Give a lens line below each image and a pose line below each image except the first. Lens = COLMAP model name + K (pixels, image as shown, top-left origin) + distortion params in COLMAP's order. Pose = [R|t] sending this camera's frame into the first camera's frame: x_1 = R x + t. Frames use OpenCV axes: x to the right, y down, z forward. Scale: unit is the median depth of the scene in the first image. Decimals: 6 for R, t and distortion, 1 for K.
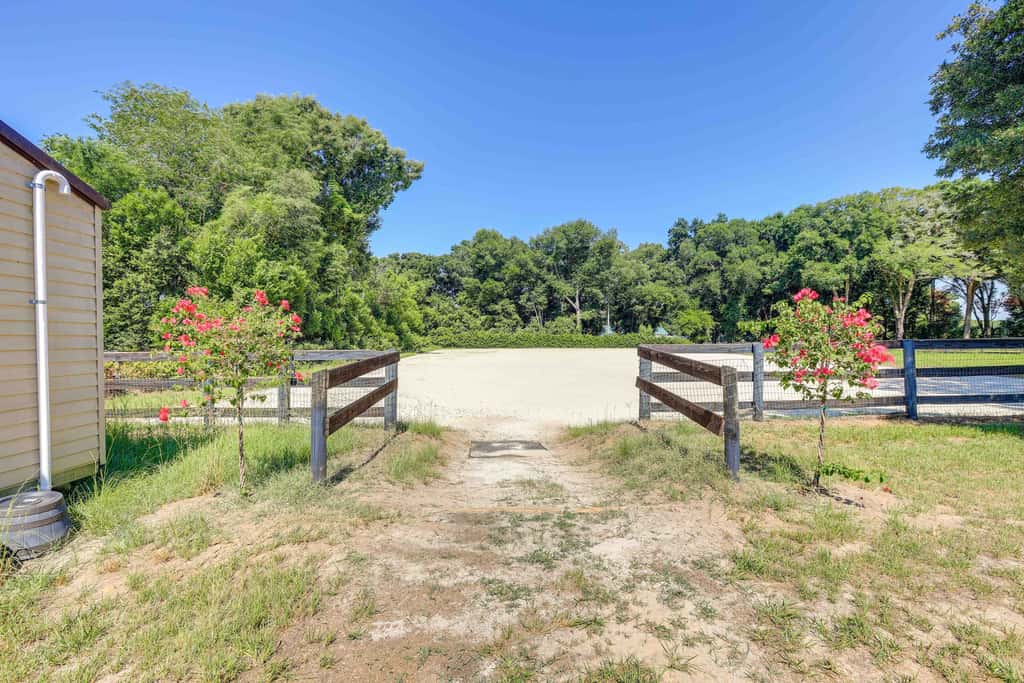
lens RADIAL K [[475.3, 0, 505.5], [0, 475.3, 339.2], [0, 0, 1]] dist [-0.027005, 0.012496]
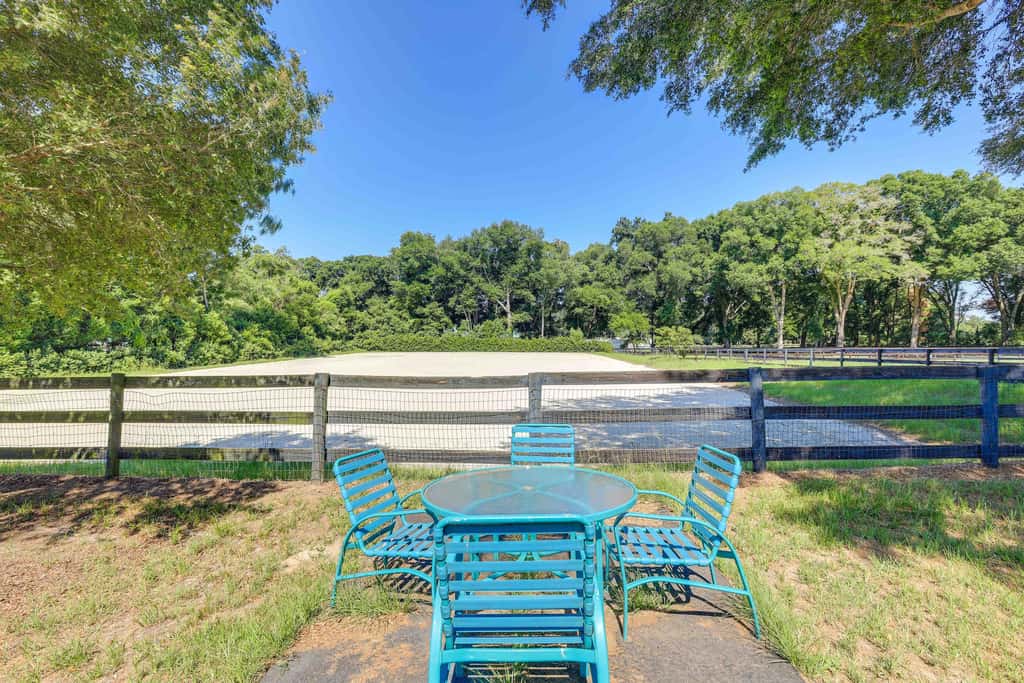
lens RADIAL K [[475.3, 0, 505.5], [0, 475.3, 339.2], [0, 0, 1]] dist [-0.027005, 0.012496]
pose [[0.998492, 0.002571, -0.054836, 0.204519], [-0.002373, 0.999990, 0.003671, -0.011156], [0.054845, -0.003536, 0.998489, 0.023848]]
